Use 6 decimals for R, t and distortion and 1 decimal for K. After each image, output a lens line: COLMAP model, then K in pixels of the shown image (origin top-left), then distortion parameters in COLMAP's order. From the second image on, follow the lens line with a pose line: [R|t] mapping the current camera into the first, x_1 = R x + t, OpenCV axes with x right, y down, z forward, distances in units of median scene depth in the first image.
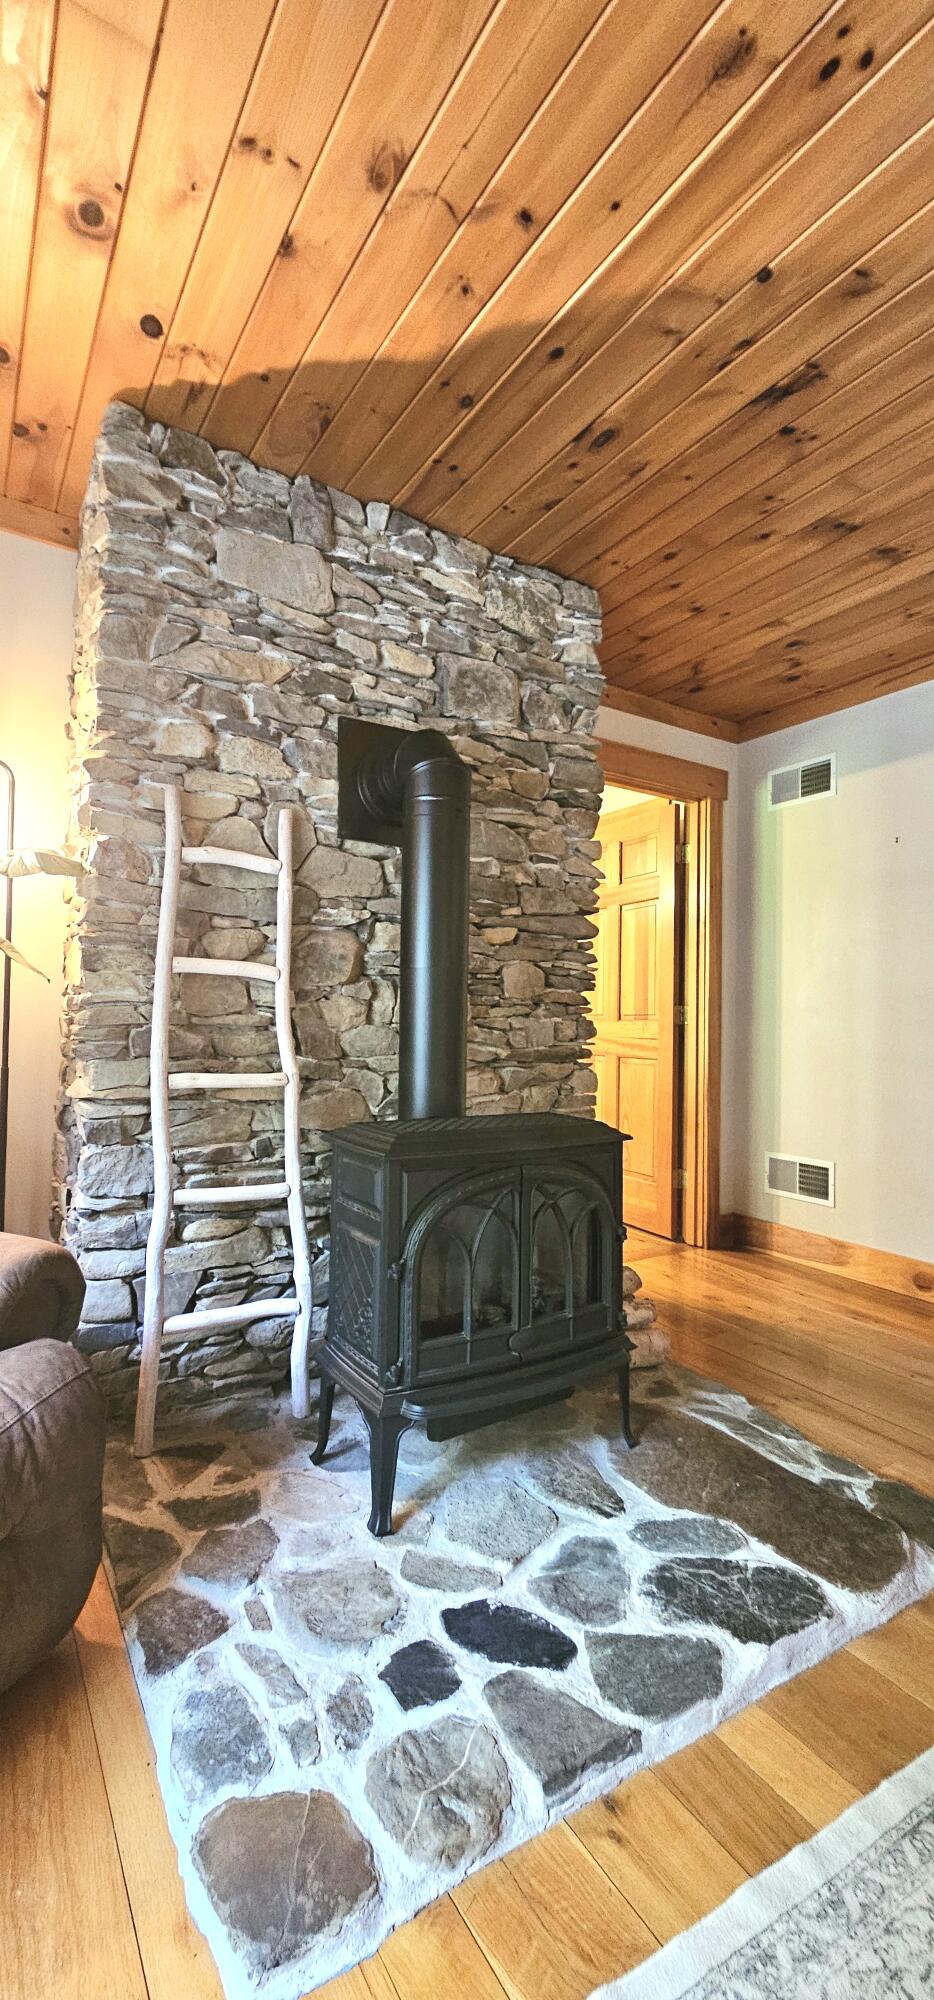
lens RADIAL K [[822.8, 0, 455.4], [0, 822.8, 990.1], [0, 0, 1]] dist [-0.008811, 0.002822]
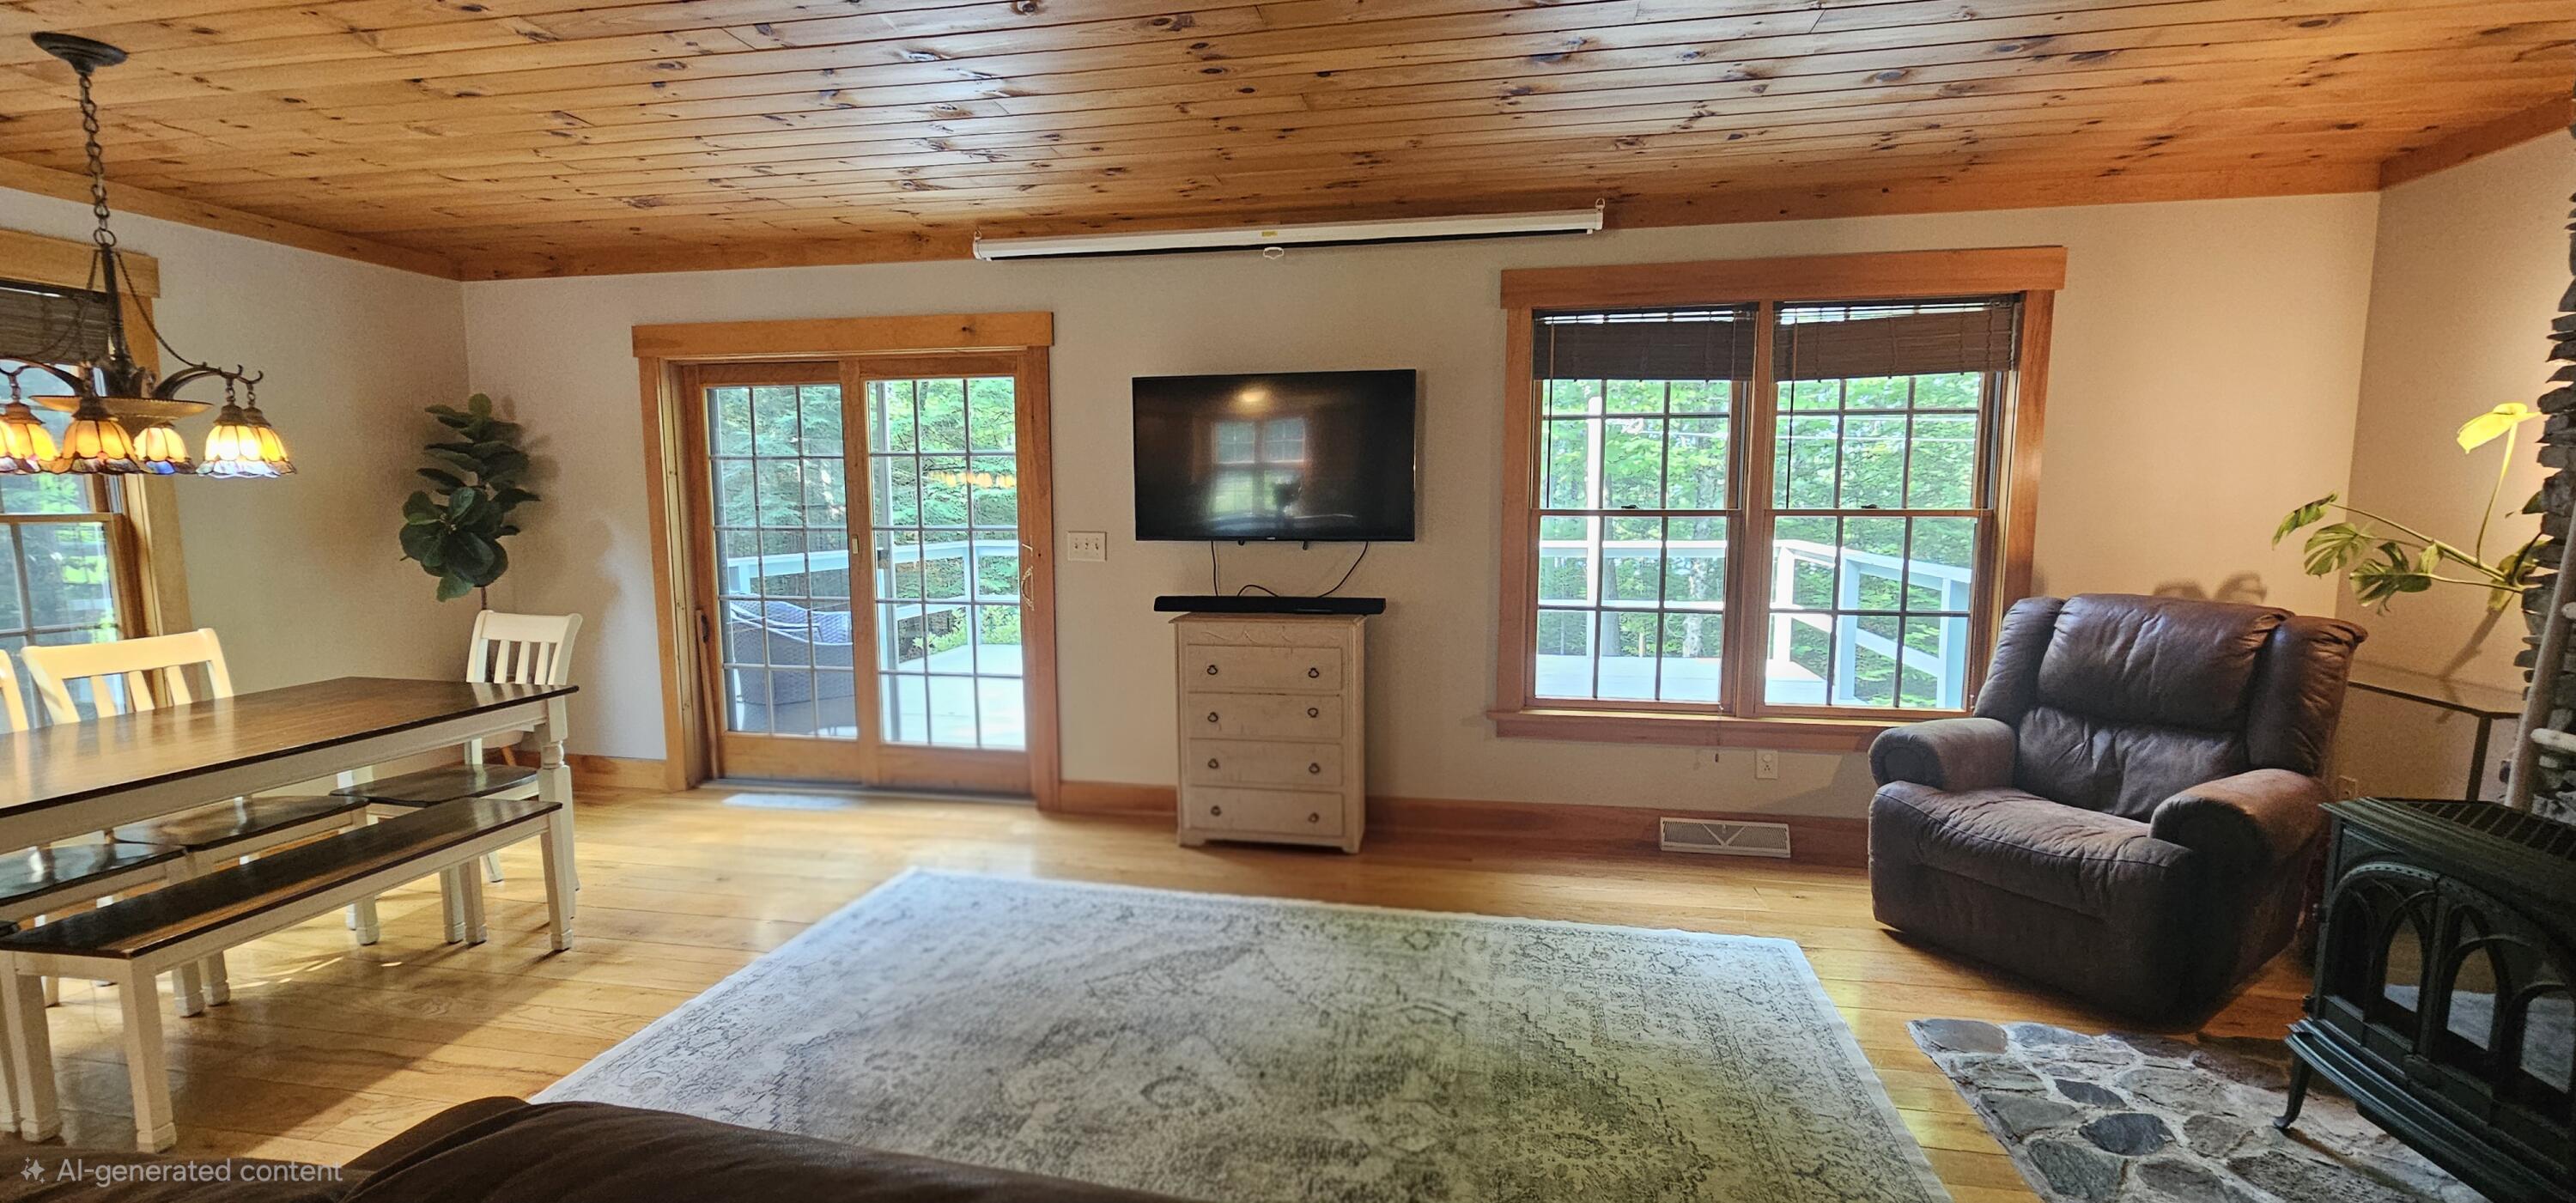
lens RADIAL K [[1059.7, 0, 1302.7], [0, 1059.7, 614.7], [0, 0, 1]] dist [-0.008811, 0.002822]
pose [[-0.677241, 0.054133, -0.733767, 1.356731], [0.006558, 0.997694, 0.067552, -0.105624], [0.735732, 0.040937, -0.676034, 0.712130]]
